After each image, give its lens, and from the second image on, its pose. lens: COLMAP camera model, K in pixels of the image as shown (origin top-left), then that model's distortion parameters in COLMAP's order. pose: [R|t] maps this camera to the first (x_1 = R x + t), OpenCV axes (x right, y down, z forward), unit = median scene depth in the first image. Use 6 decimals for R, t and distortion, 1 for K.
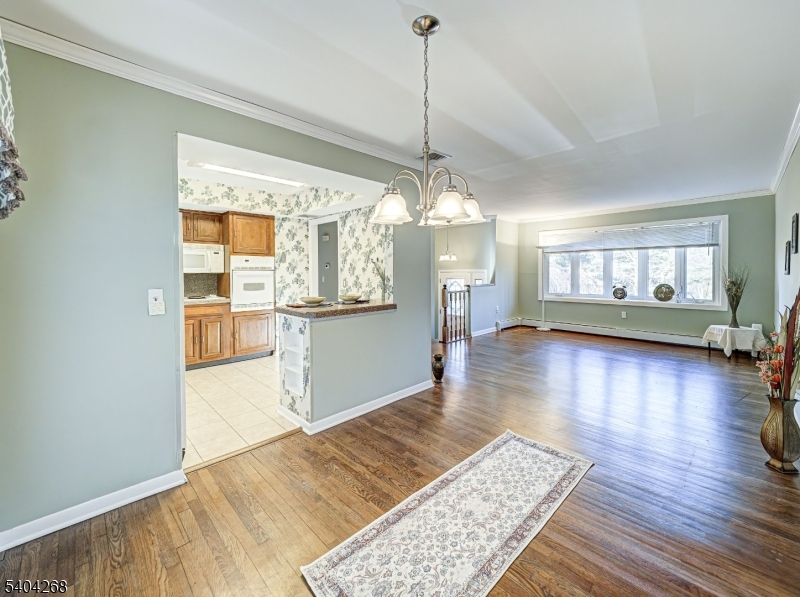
lens RADIAL K [[329.8, 0, 413.6], [0, 329.8, 274.9], [0, 0, 1]] dist [-0.000040, 0.000002]
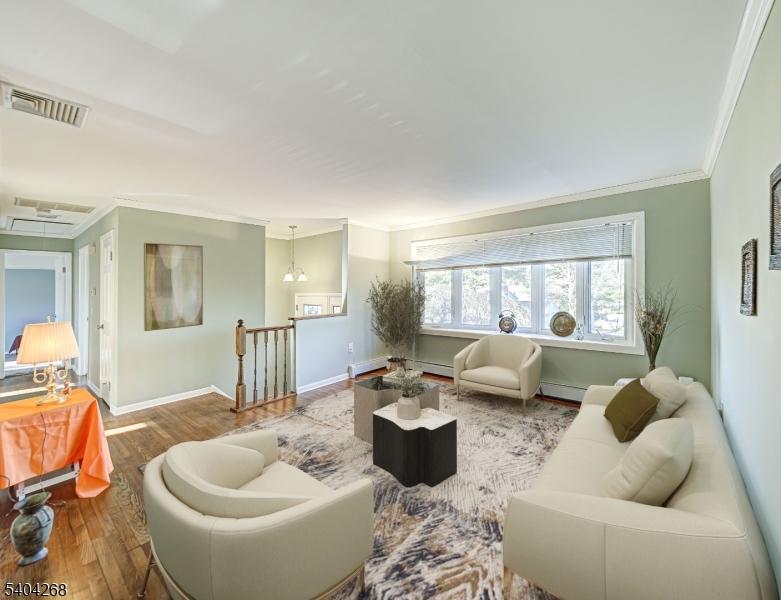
lens RADIAL K [[325.2, 0, 387.9], [0, 325.2, 291.5], [0, 0, 1]] dist [-0.000258, -0.000122]
pose [[0.997582, -0.014770, 0.067906, 0.443200], [0.014797, 0.999891, 0.000118, -0.030162], [-0.067900, 0.000887, 0.997692, 0.429678]]
